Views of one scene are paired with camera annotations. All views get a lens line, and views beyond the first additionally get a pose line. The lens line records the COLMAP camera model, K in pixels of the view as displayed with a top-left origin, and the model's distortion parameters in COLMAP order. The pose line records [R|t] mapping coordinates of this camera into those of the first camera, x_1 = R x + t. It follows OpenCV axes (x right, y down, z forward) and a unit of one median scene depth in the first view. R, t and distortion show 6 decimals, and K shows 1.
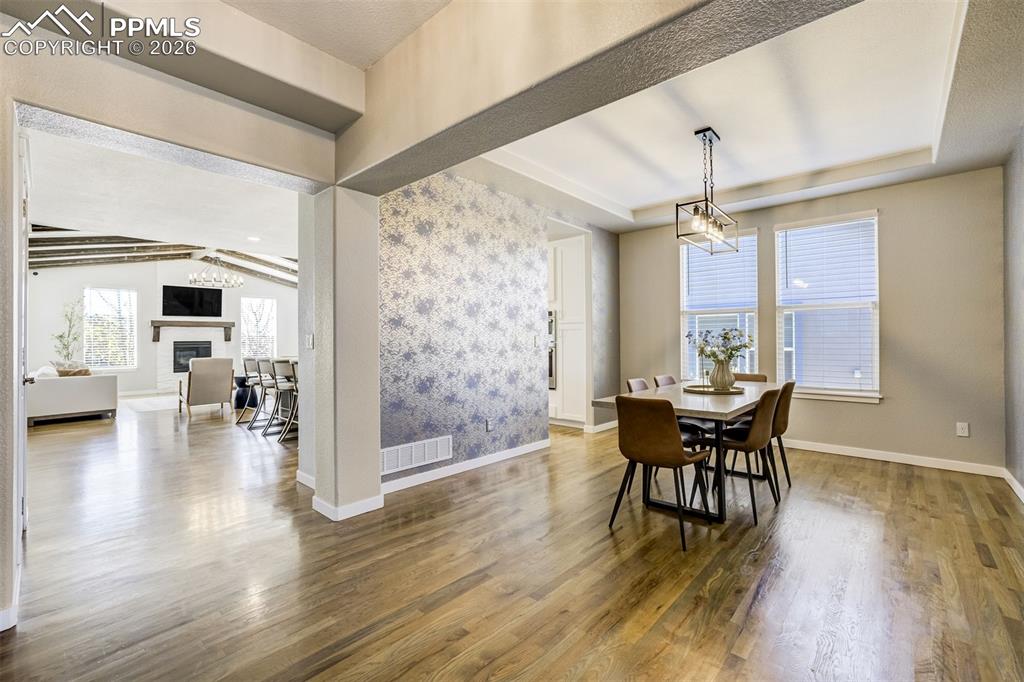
lens RADIAL K [[436.7, 0, 518.9], [0, 436.7, 337.6], [0, 0, 1]] dist [-0.030702, 0.008318]
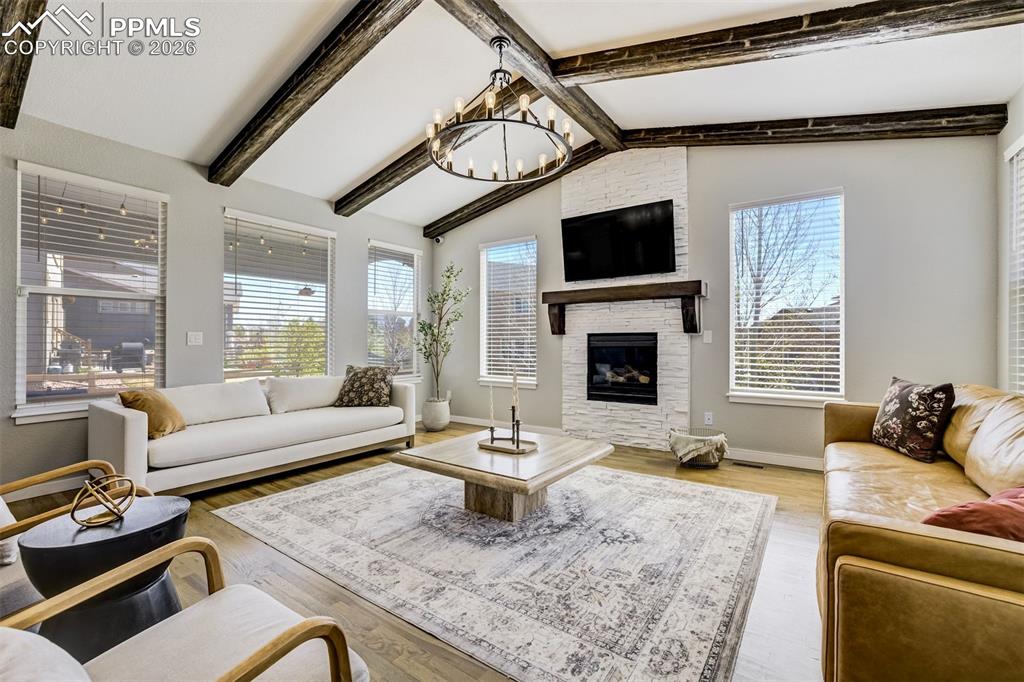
lens RADIAL K [[436.7, 0, 518.9], [0, 436.7, 337.6], [0, 0, 1]] dist [-0.030702, 0.008318]
pose [[0.117671, 0.002125, -0.993050, -0.342559], [0.002925, 0.999993, 0.002486, 0.011547], [0.993048, -0.003197, 0.117664, 0.894952]]
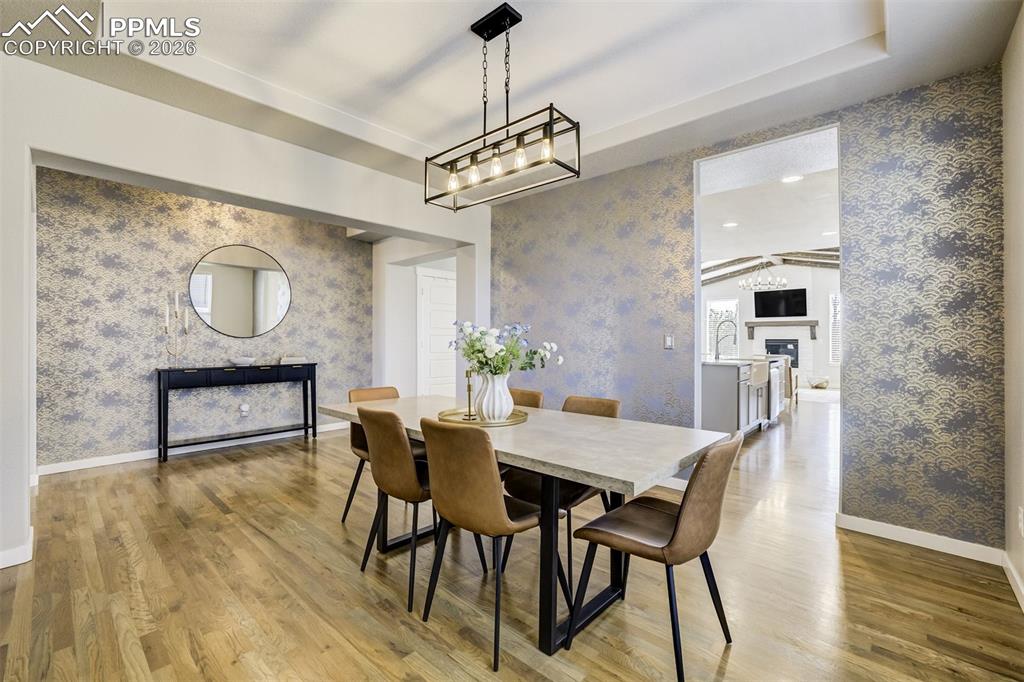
lens RADIAL K [[436.7, 0, 518.9], [0, 436.7, 337.6], [0, 0, 1]] dist [-0.030702, 0.008318]
pose [[-0.001058, 0.000818, -0.999999, 0.367292], [0.004499, 0.999990, 0.000814, 0.000000], [0.999989, -0.004498, -0.001062, 0.352148]]
